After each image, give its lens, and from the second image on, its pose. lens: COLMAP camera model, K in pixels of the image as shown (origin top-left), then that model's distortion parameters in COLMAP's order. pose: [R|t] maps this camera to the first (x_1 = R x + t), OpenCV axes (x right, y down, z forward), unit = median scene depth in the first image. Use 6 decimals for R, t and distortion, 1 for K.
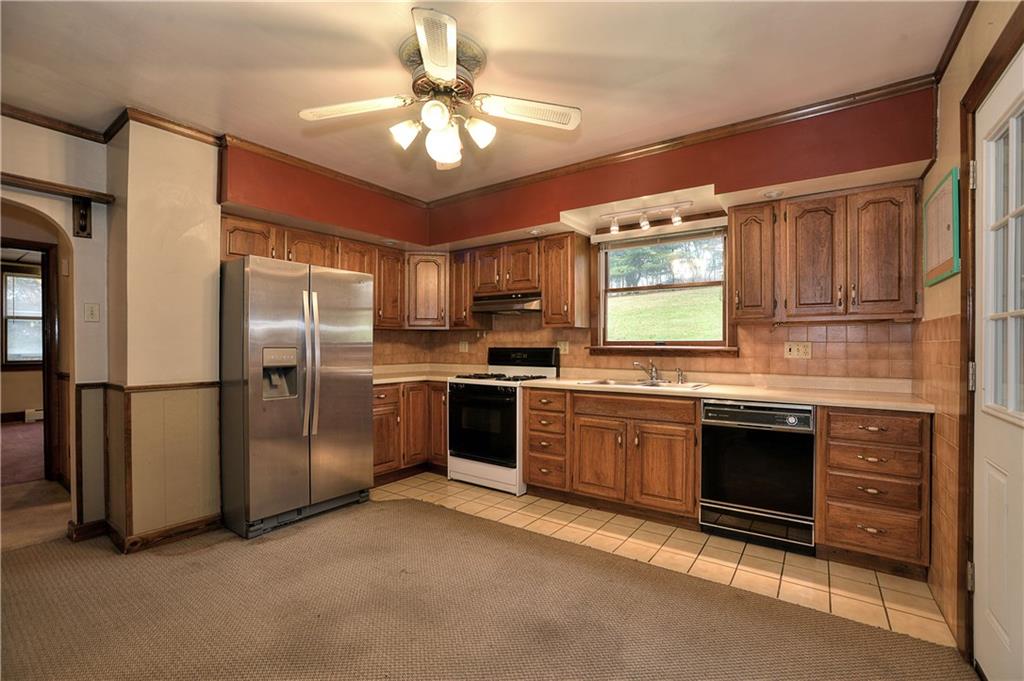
lens RADIAL K [[440.7, 0, 505.1], [0, 440.7, 344.2], [0, 0, 1]] dist [-0.034607, 0.003208]
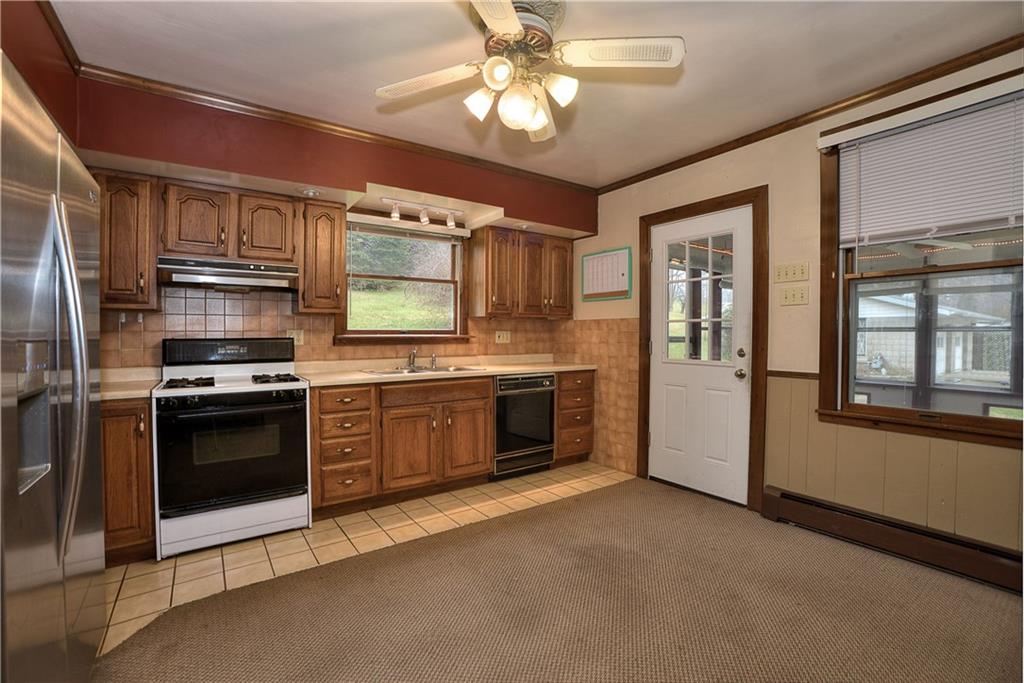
lens RADIAL K [[440.7, 0, 510.4], [0, 440.7, 343.9], [0, 0, 1]] dist [-0.034607, 0.003208]
pose [[0.359125, -0.024270, 0.932974, -0.624112], [0.001900, 0.999679, 0.025274, -0.000254], [-0.933288, -0.007304, 0.359055, 0.436982]]
